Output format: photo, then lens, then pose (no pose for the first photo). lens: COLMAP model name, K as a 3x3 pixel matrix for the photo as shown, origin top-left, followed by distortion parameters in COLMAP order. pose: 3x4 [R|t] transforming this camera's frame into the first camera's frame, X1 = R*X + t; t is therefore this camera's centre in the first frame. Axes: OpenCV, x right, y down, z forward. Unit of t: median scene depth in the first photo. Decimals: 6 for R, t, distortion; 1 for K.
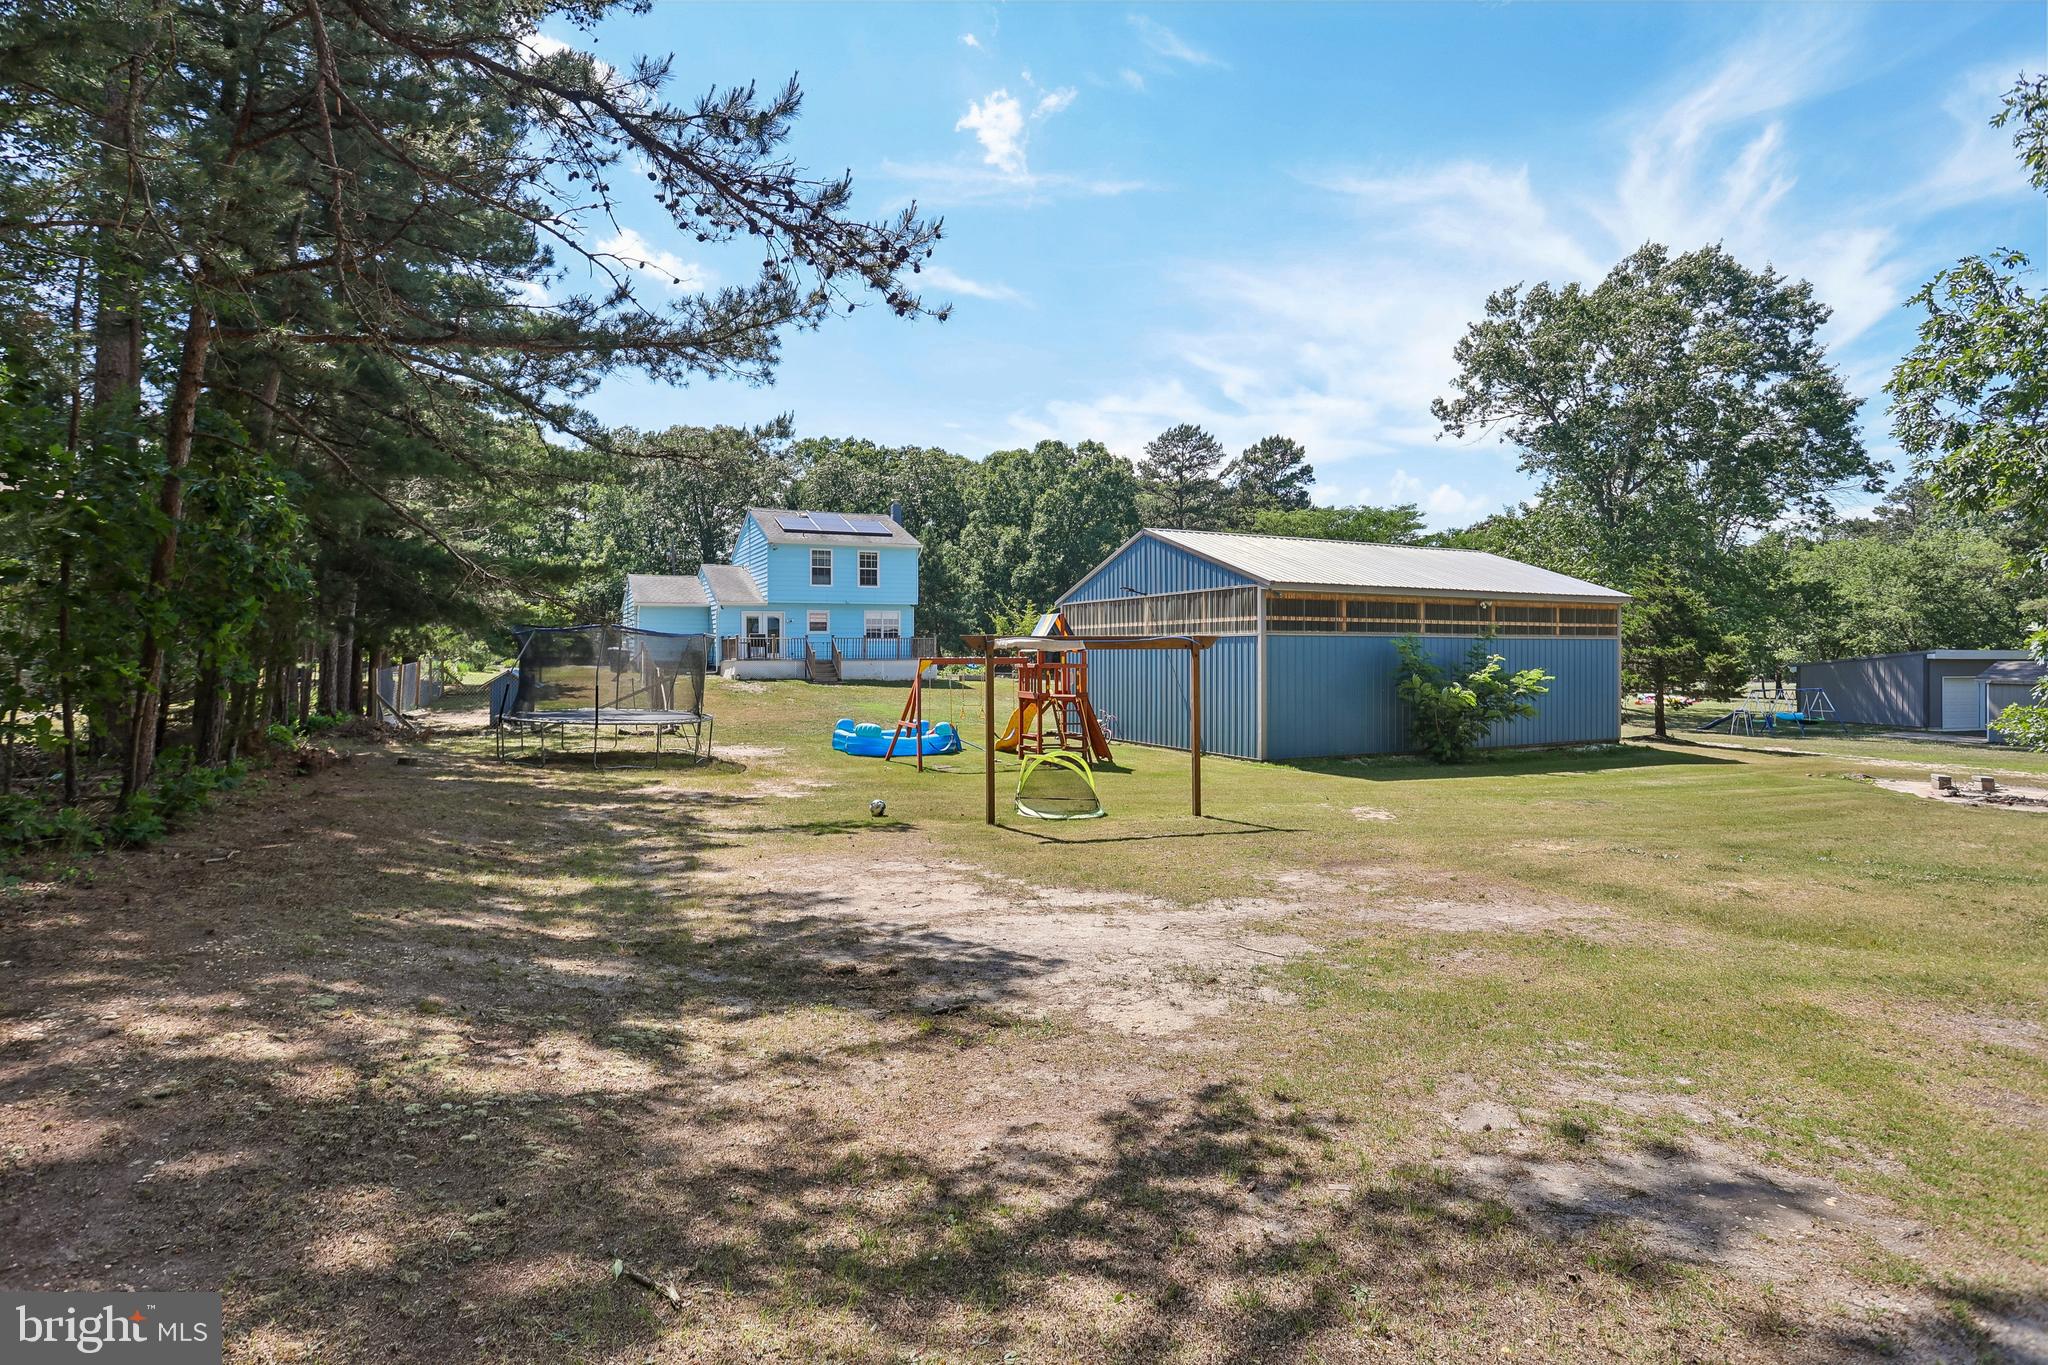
lens RADIAL K [[1014.5, 0, 1000.2], [0, 1014.5, 683.4], [0, 0, 1]] dist [-0.062298, 0.017159]
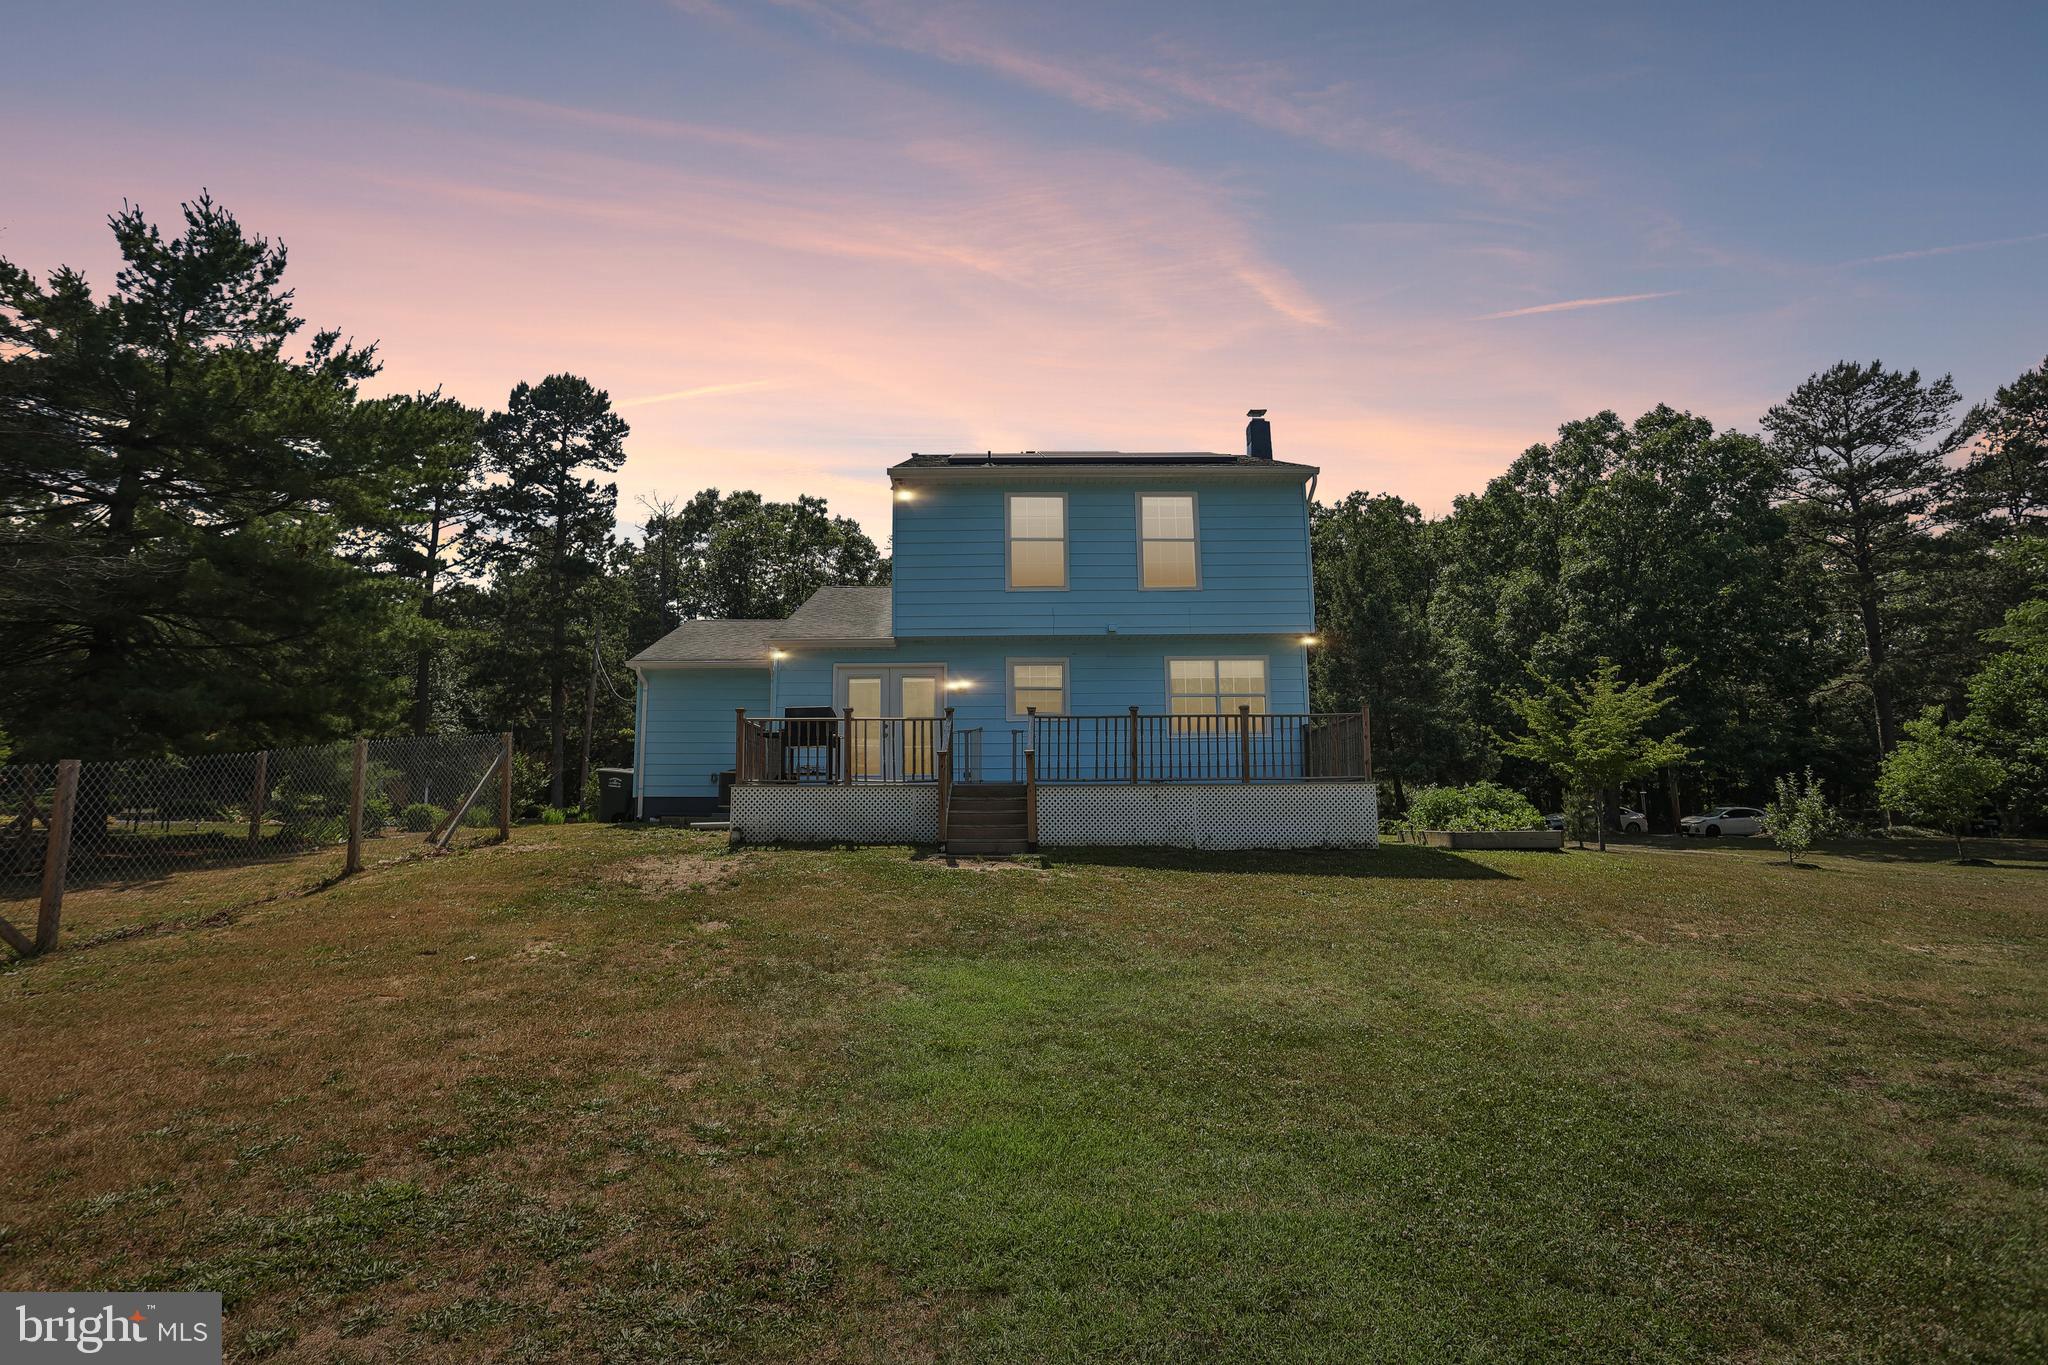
lens RADIAL K [[1014.5, 0, 1000.2], [0, 1014.5, 683.4], [0, 0, 1]] dist [-0.062298, 0.017159]
pose [[0.903411, -0.063203, -0.424092, -0.023695], [-0.006167, 0.987059, -0.160240, -0.001977], [0.428731, 0.147377, 0.891330, 0.466665]]
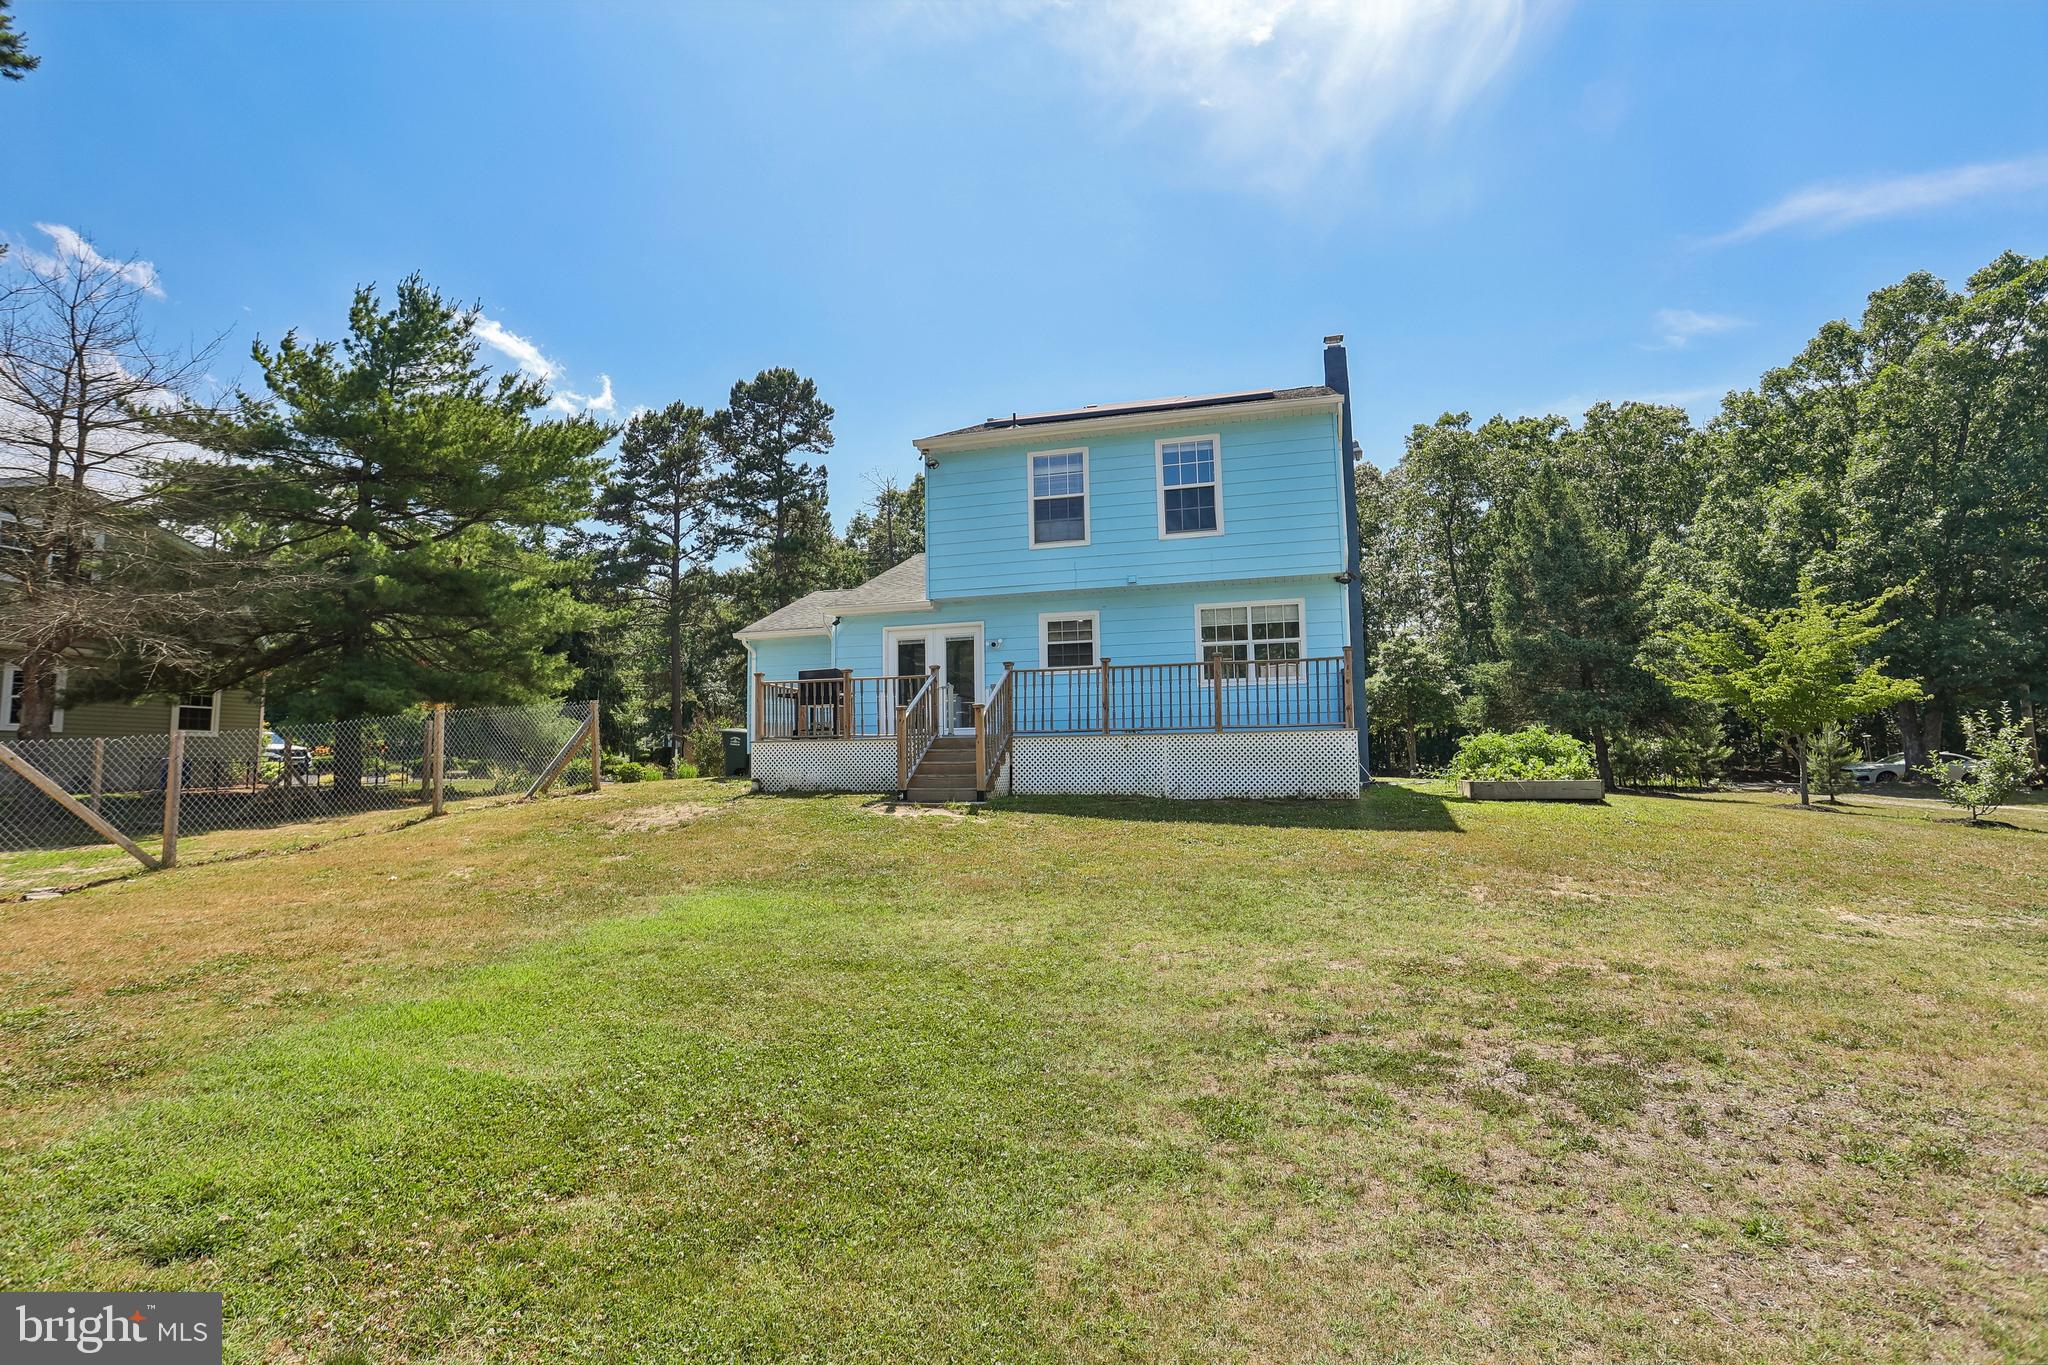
lens RADIAL K [[1014.5, 0, 1000.2], [0, 1014.5, 683.4], [0, 0, 1]] dist [-0.062298, 0.017159]
pose [[0.744467, -0.069363, -0.664047, 0.037837], [-0.008763, 0.993488, -0.113599, -0.001453], [0.667602, 0.090390, 0.739011, 0.496081]]
